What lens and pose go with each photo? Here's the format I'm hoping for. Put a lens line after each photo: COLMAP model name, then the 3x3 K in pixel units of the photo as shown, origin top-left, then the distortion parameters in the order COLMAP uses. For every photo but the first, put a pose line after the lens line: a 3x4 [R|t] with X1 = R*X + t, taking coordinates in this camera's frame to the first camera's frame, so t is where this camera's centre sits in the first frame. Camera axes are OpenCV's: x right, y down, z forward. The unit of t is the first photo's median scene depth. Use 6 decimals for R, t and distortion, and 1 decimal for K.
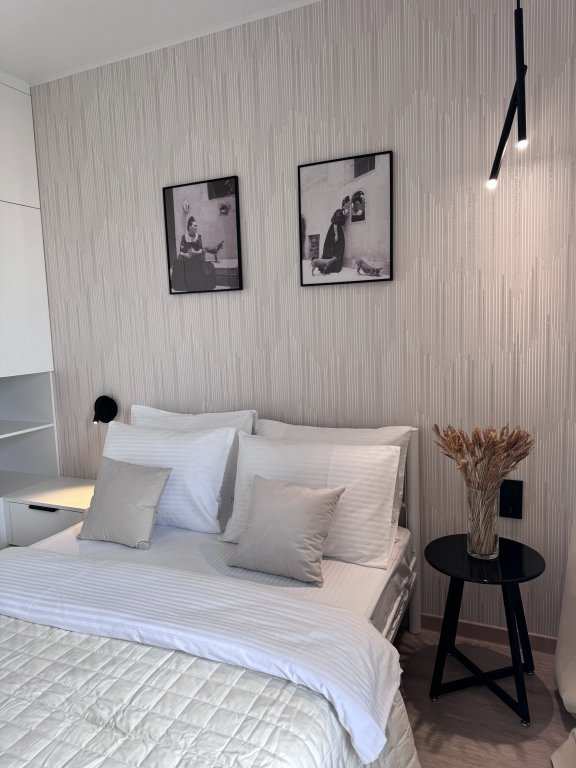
lens RADIAL K [[544.0, 0, 281.4], [0, 544.0, 385.3], [0, 0, 1]] dist [0.061503, -0.075764]
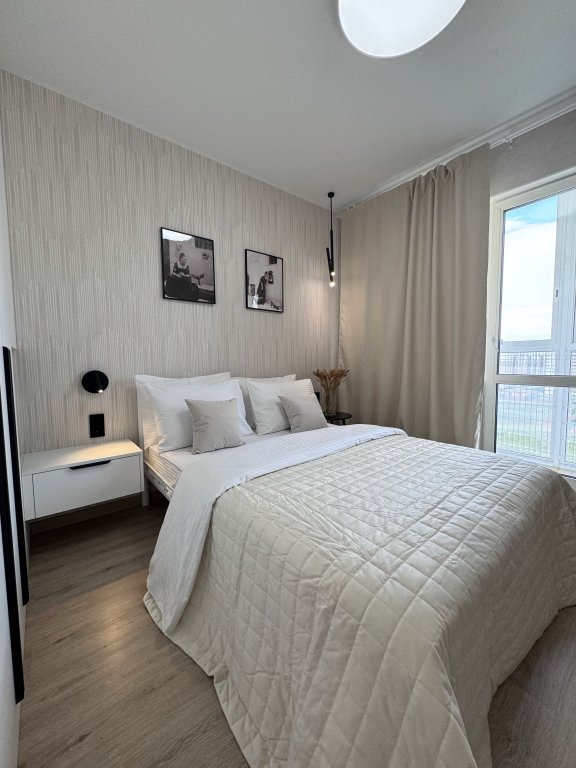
lens RADIAL K [[309.3, 0, 287.5], [0, 309.3, 381.8], [0, 0, 1]] dist [-0.004238, 0.000485]
pose [[0.437660, -0.033130, 0.898530, -0.982093], [0.090144, 0.995903, -0.007187, 0.114014], [-0.894610, 0.084143, 0.438853, 0.422892]]
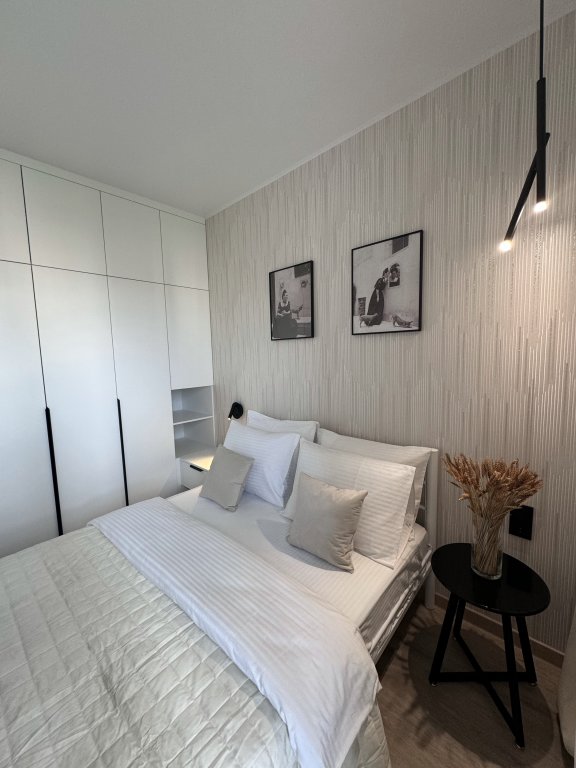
lens RADIAL K [[309.3, 0, 284.7], [0, 309.3, 384.0], [0, 0, 1]] dist [-0.004238, 0.000485]
pose [[0.948967, 0.039819, -0.312851, 0.132230], [-0.040885, 0.999159, 0.003155, -0.057914], [0.312713, 0.009797, 0.949797, 0.219417]]
